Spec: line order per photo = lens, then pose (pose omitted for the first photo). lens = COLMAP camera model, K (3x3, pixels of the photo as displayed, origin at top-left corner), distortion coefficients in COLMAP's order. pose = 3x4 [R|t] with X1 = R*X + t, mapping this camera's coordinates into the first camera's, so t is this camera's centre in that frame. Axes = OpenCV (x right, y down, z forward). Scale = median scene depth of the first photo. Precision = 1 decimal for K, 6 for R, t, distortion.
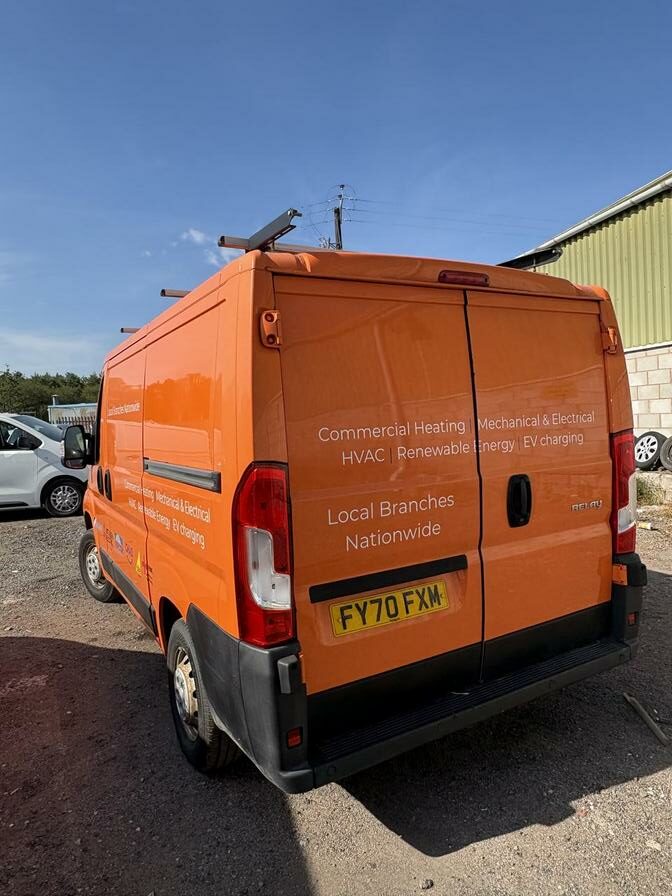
lens RADIAL K [[591.5, 0, 340.0], [0, 591.5, 441.3], [0, 0, 1]] dist [-0.004841, 0.000337]
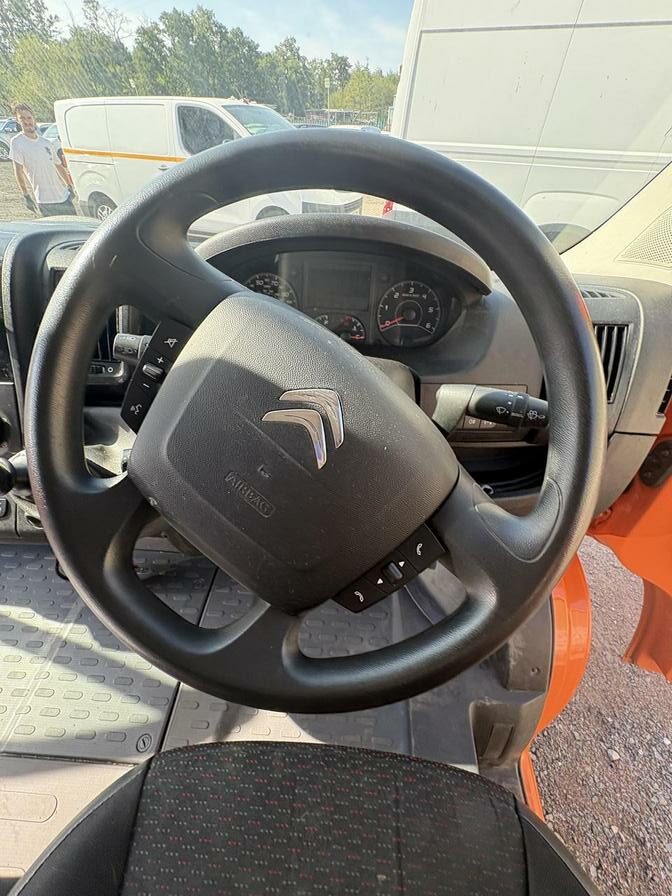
lens RADIAL K [[358.8, 0, 336.8], [0, 358.8, 450.7], [0, 0, 1]] dist [0.000110, 0.000987]
pose [[0.831987, 0.421331, -0.360940, -0.249258], [-0.094328, 0.748538, 0.656349, -0.098943], [0.546717, -0.512027, 0.662517, 2.073965]]
